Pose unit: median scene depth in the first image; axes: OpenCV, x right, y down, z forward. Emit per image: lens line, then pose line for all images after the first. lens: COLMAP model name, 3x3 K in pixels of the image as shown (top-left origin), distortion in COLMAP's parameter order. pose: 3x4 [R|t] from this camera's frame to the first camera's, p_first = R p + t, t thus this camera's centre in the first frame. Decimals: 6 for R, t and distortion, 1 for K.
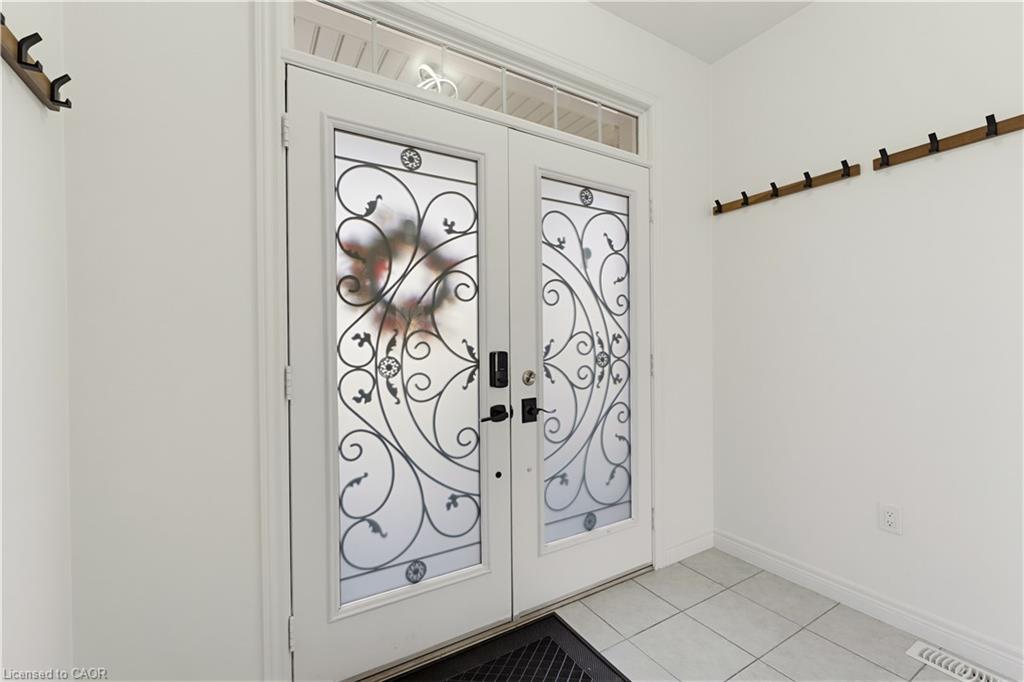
lens RADIAL K [[424.6, 0, 515.2], [0, 424.6, 340.6], [0, 0, 1]] dist [-0.001430, -0.000058]
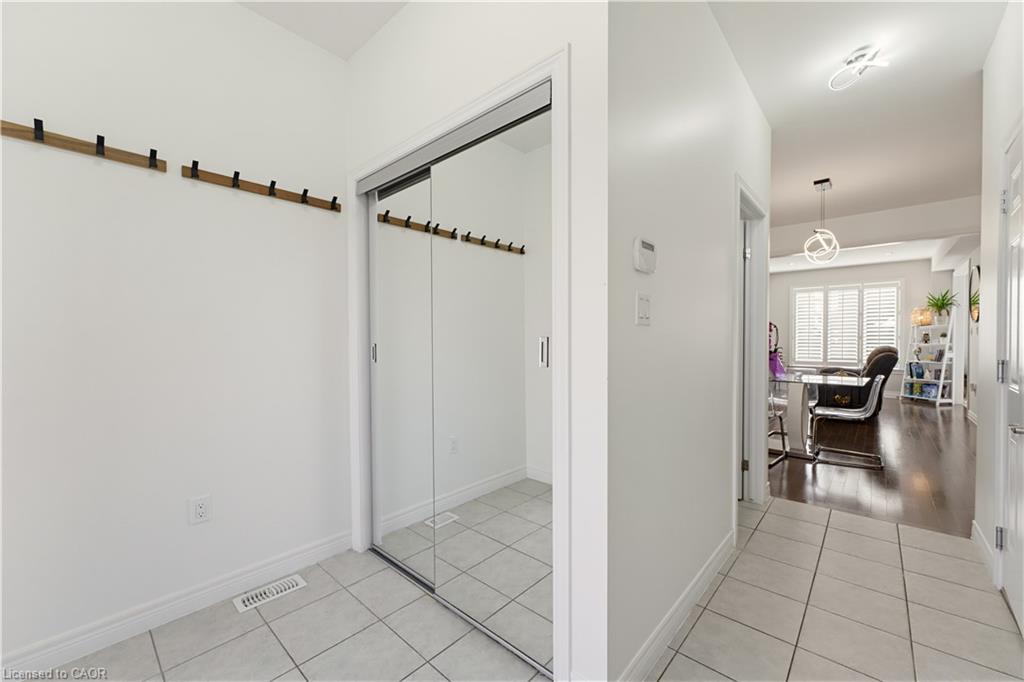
lens RADIAL K [[412.1, 0, 513.2], [0, 412.1, 341.4], [0, 0, 1]] dist [-0.008999, 0.003510]
pose [[-0.292377, 0.005175, 0.956289, -0.331156], [0.005936, 0.999976, -0.003596, 0.004226], [-0.956285, 0.004625, -0.292400, 0.540888]]
